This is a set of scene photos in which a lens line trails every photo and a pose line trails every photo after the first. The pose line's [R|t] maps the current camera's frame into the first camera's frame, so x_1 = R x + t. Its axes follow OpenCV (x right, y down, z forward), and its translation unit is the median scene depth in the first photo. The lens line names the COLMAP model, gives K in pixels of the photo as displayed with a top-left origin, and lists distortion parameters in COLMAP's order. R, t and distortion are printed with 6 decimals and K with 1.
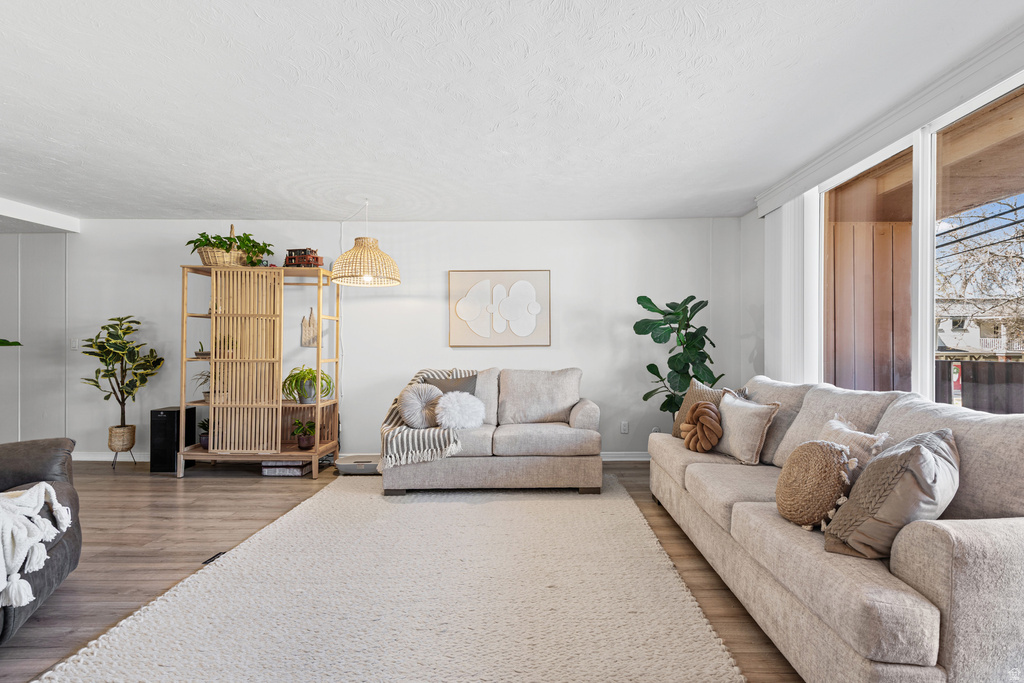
lens RADIAL K [[466.0, 0, 533.6], [0, 466.0, 344.8], [0, 0, 1]] dist [0.034981, -0.012996]
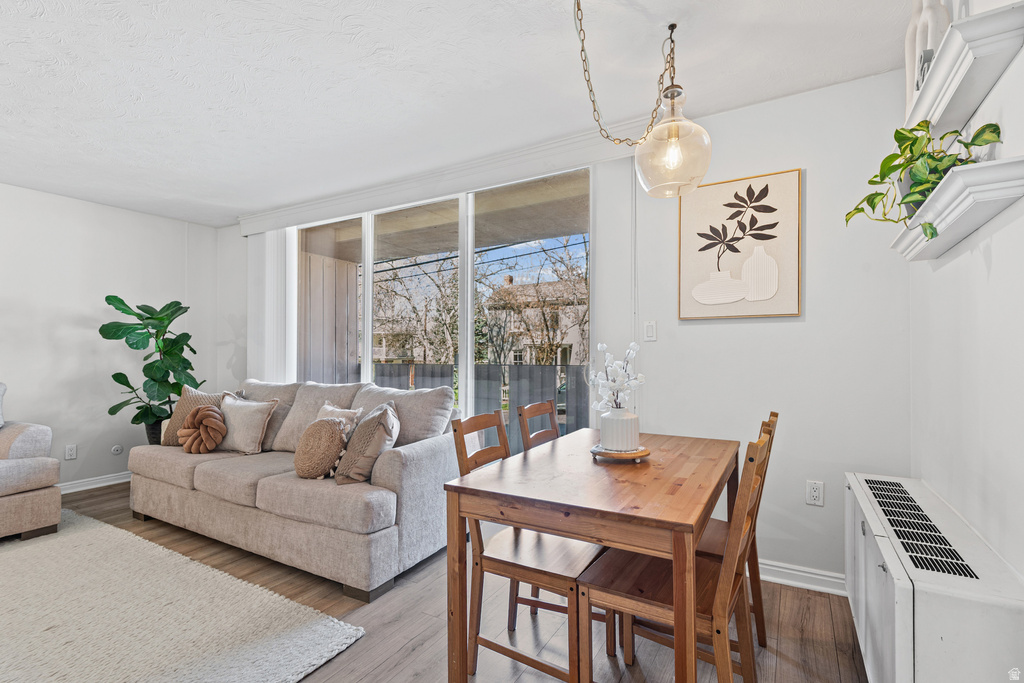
lens RADIAL K [[474.3, 0, 509.2], [0, 474.3, 355.5], [0, 0, 1]] dist [0.002342, 0.000082]
pose [[0.505365, -0.002348, 0.862902, -0.178502], [-0.004043, 0.999979, 0.005089, 0.000739], [-0.862896, -0.006060, 0.505345, -0.107944]]
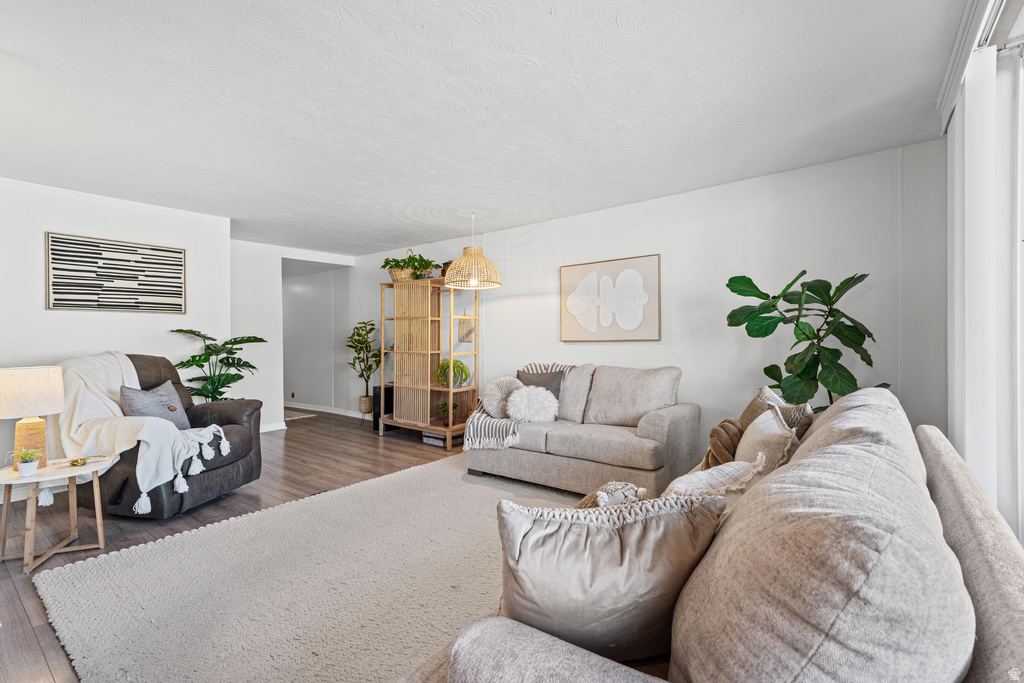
lens RADIAL K [[459.2, 0, 513.3], [0, 459.2, 341.8], [0, 0, 1]] dist [0.034236, -0.020537]
pose [[0.796781, -0.000487, -0.604268, 0.444633], [0.006508, 0.999949, 0.007775, -0.005157], [0.604233, -0.010128, 0.796743, 0.186255]]
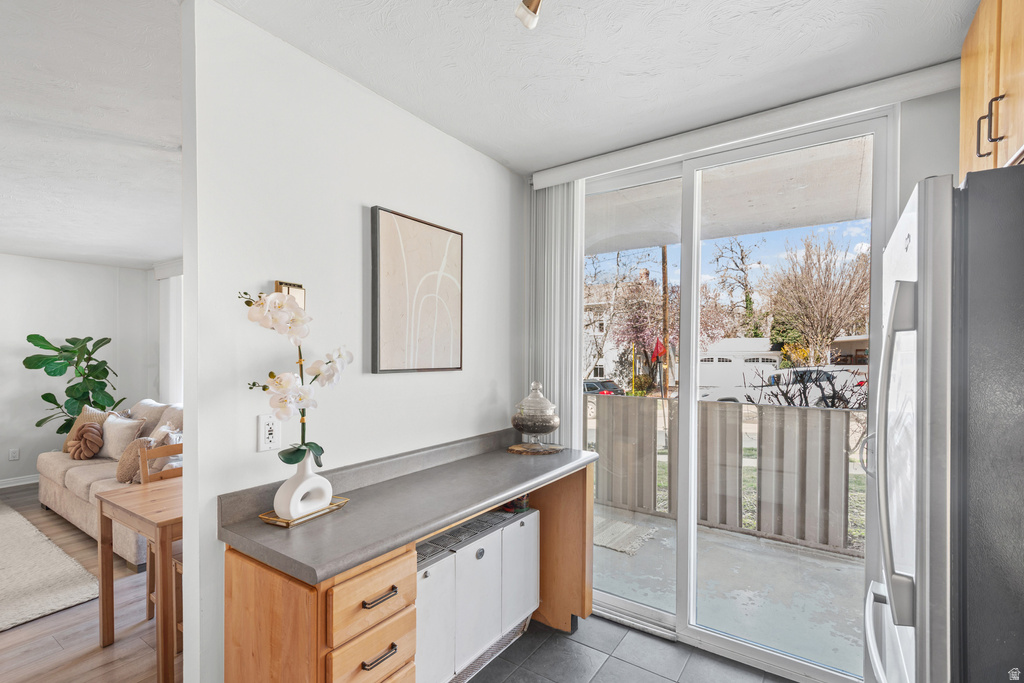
lens RADIAL K [[474.3, 0, 509.2], [0, 474.3, 355.5], [0, 0, 1]] dist [0.002342, 0.000082]
pose [[0.566705, 0.001184, 0.823920, -0.070558], [-0.008812, 0.999950, 0.004624, -0.076844], [-0.823873, -0.009881, 0.566688, -0.665143]]
